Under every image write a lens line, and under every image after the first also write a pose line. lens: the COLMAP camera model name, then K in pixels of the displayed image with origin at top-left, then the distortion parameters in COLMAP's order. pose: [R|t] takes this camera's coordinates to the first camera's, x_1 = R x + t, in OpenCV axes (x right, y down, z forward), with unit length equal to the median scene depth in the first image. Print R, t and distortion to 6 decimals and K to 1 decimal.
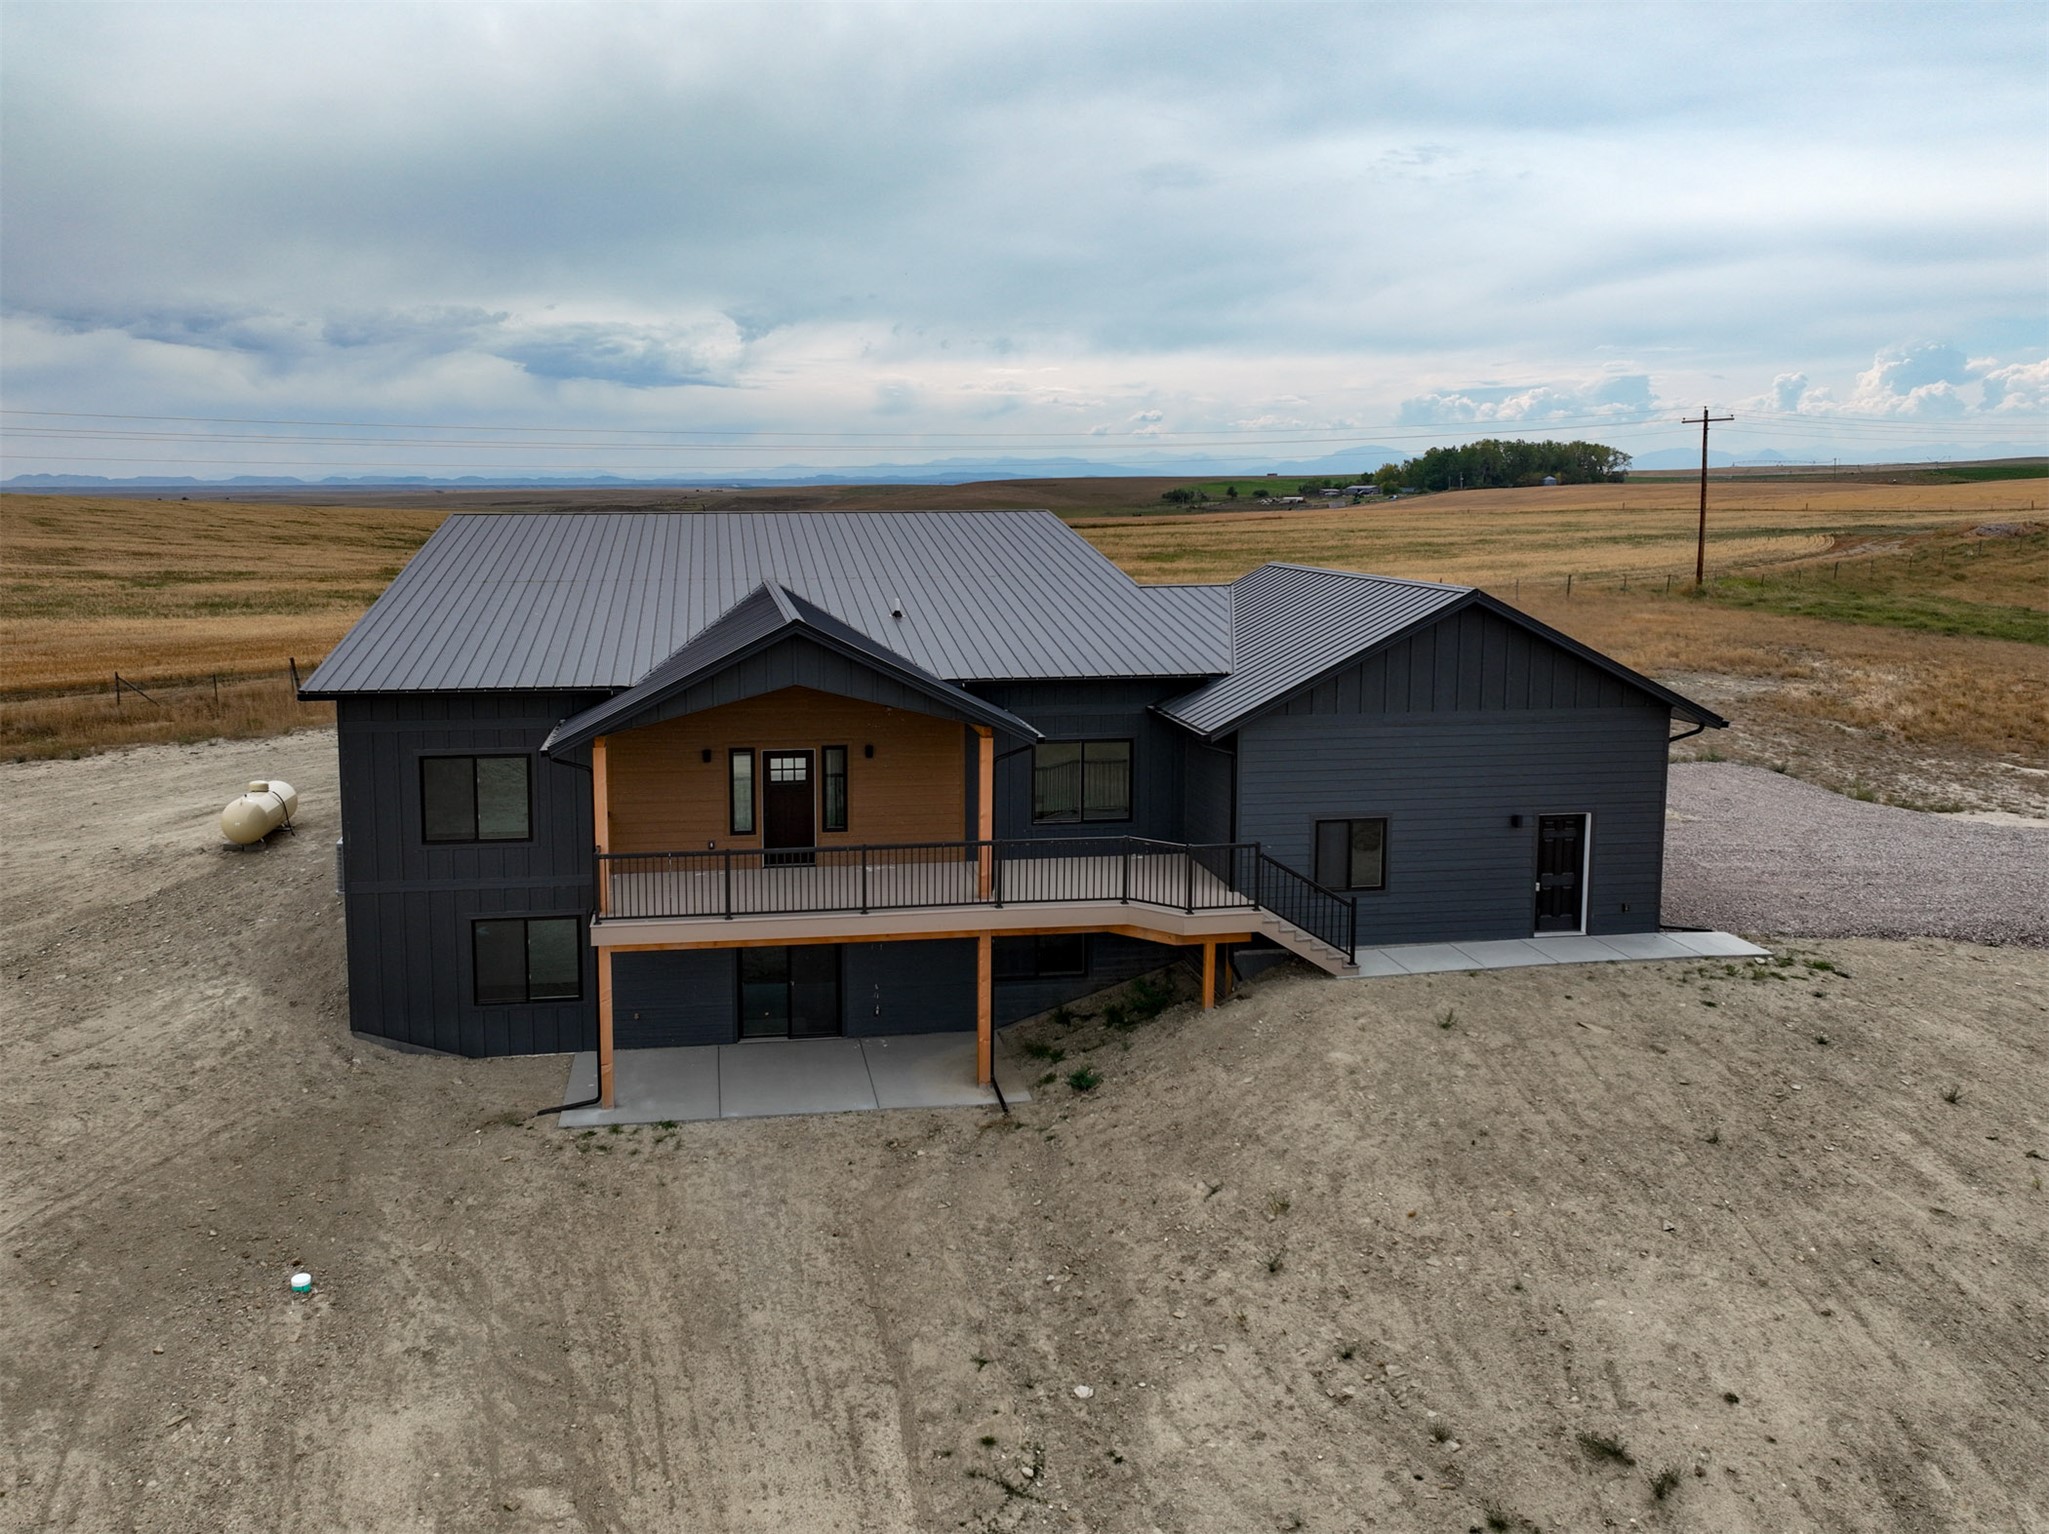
lens RADIAL K [[1597.7, 0, 887.8], [0, 1597.7, 633.0], [0, 0, 1]] dist [0.011297, 0.006557]
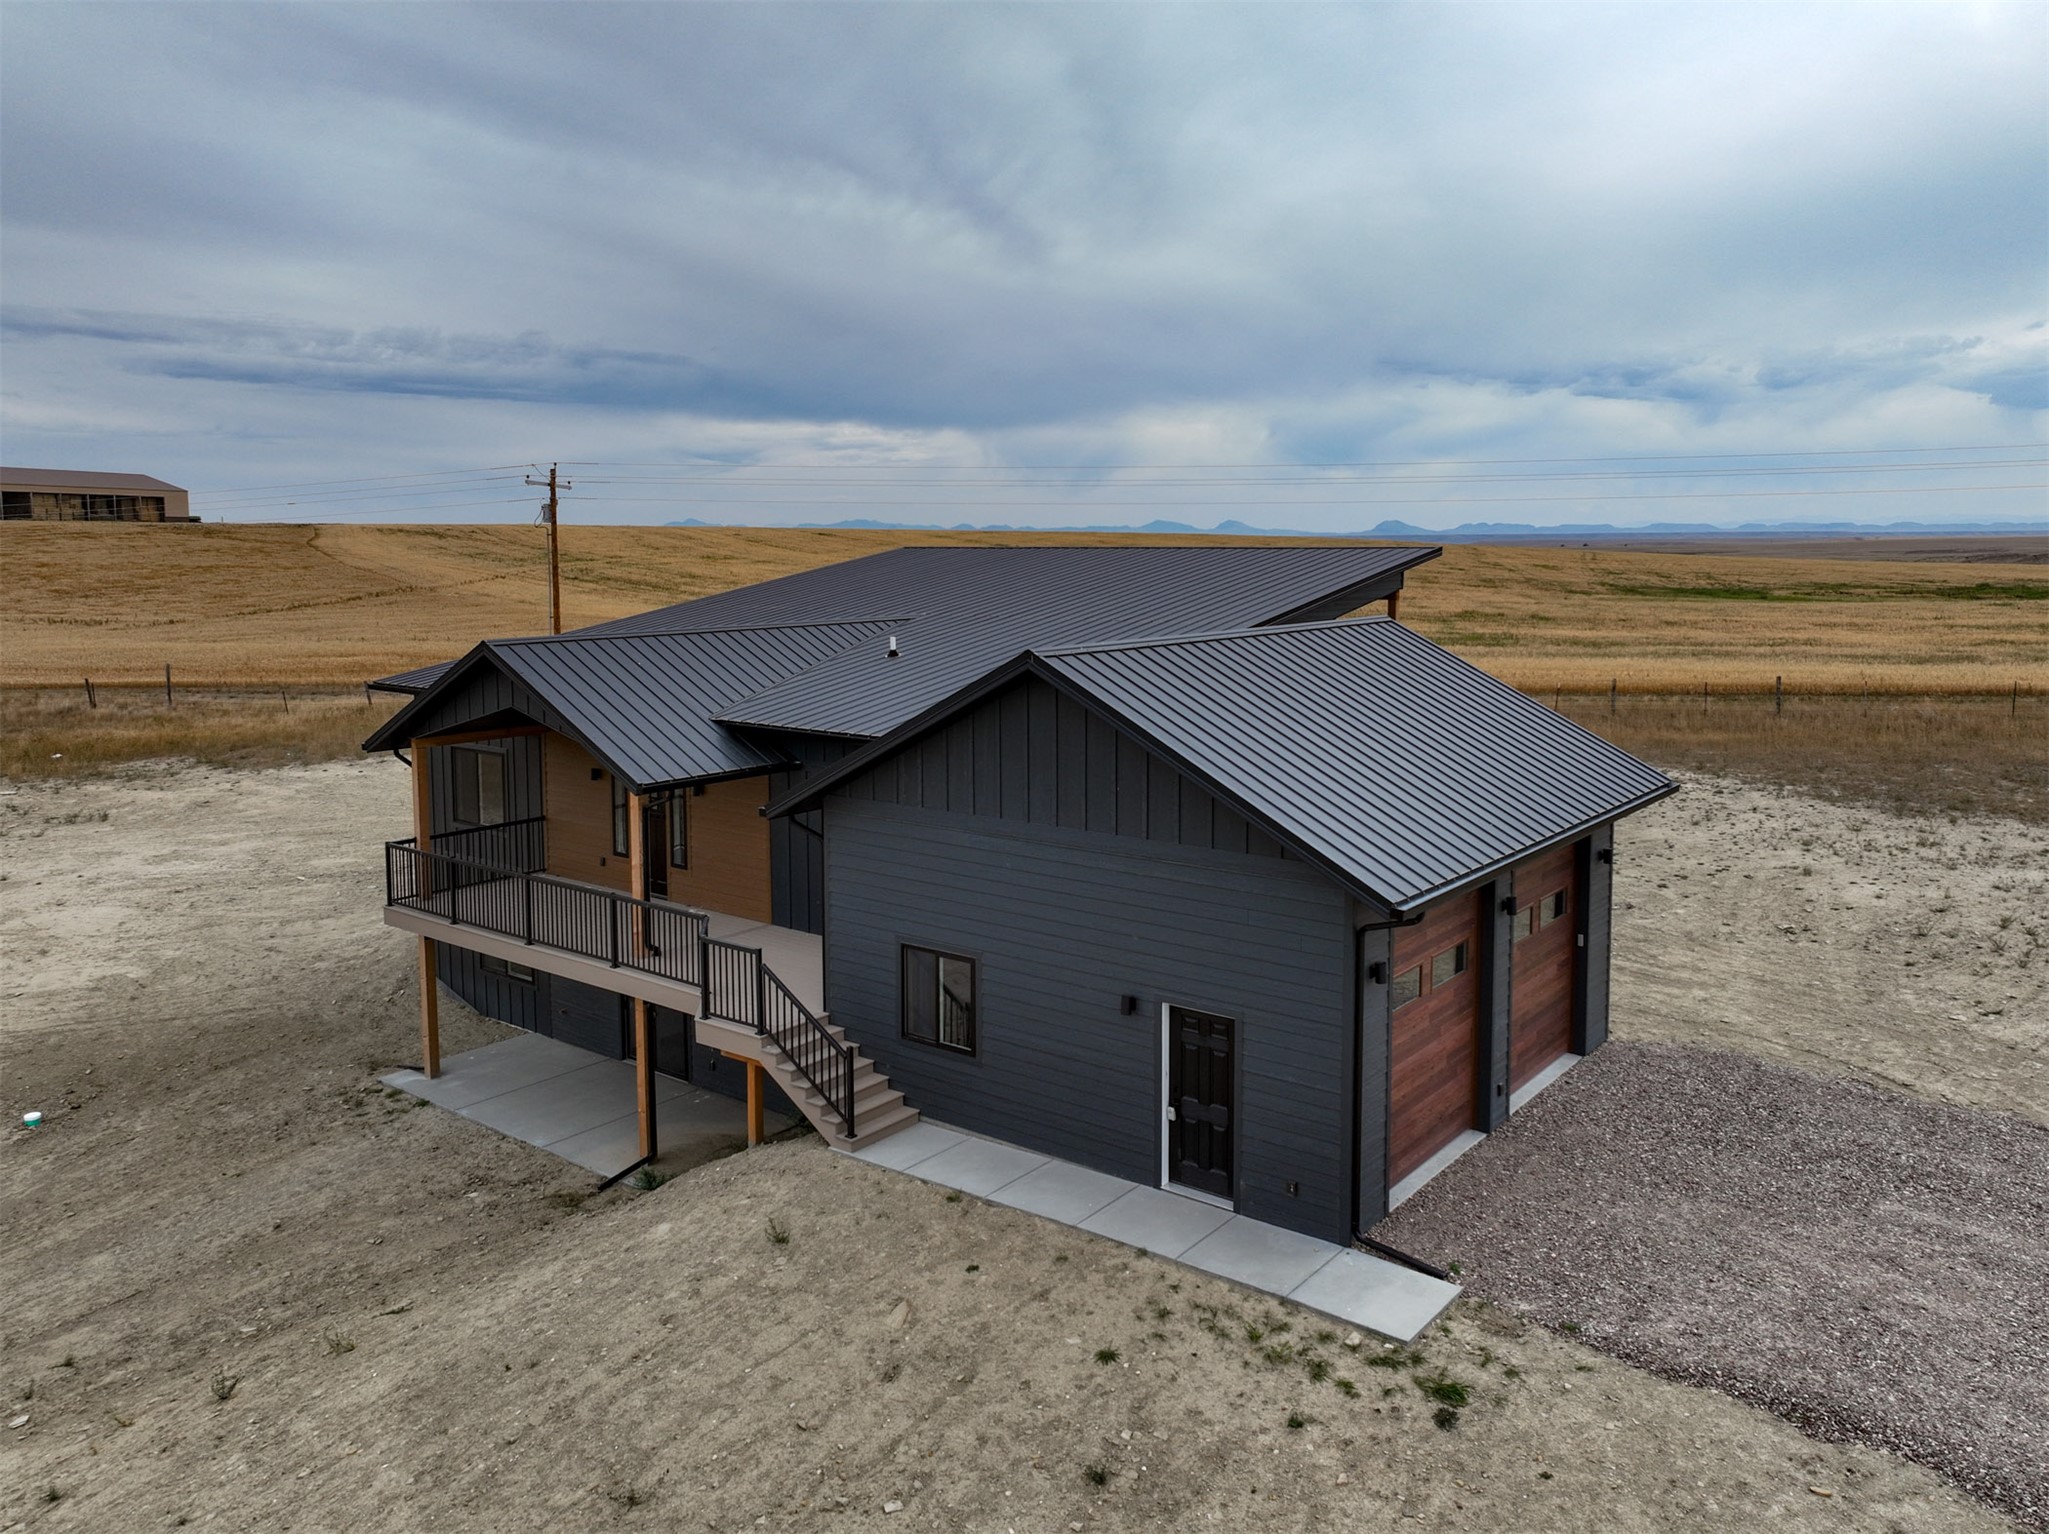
lens RADIAL K [[1554.3, 0, 1027.2], [0, 1554.3, 680.1], [0, 0, 1]] dist [0.007921, 0.012062]
pose [[0.685945, 0.066929, -0.724569, 0.914793], [-0.066026, 0.997378, 0.029622, -0.036423], [0.724651, 0.027521, 0.688566, 0.583918]]
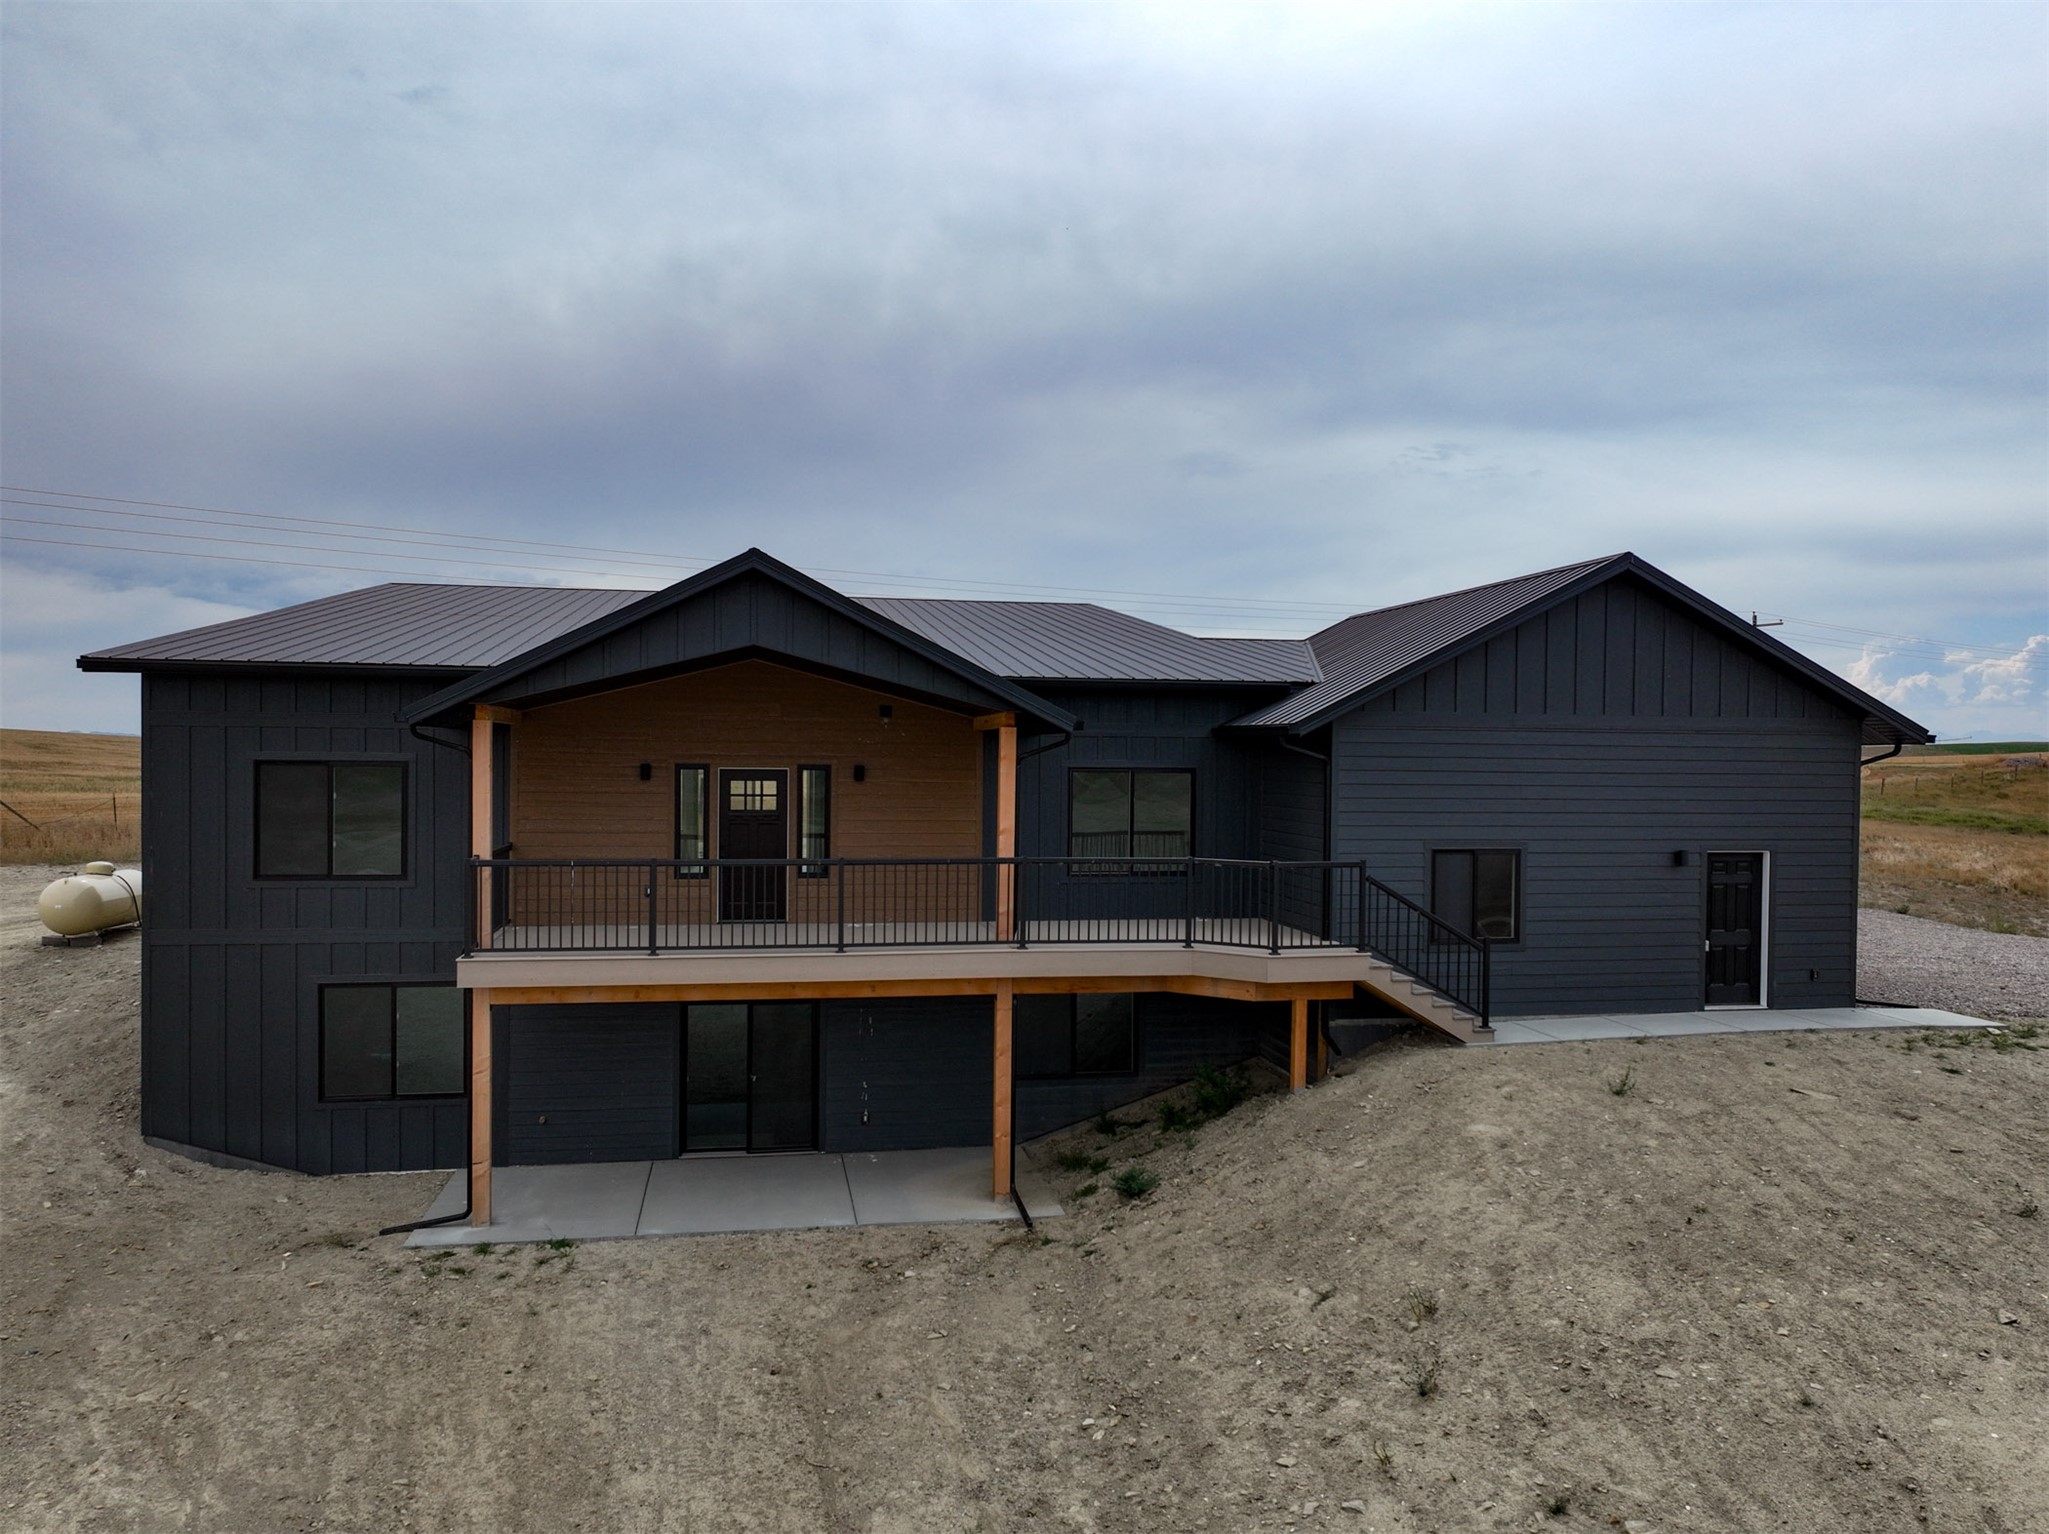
lens RADIAL K [[1562.8, 0, 1024.5], [0, 1562.8, 767.0], [0, 0, 1]] dist [-0.010188, 0.044209]
pose [[0.998278, 0.012354, 0.057345, 0.029113], [-0.007037, 0.995733, -0.092009, 0.162669], [-0.058237, 0.091447, 0.994106, 0.279688]]
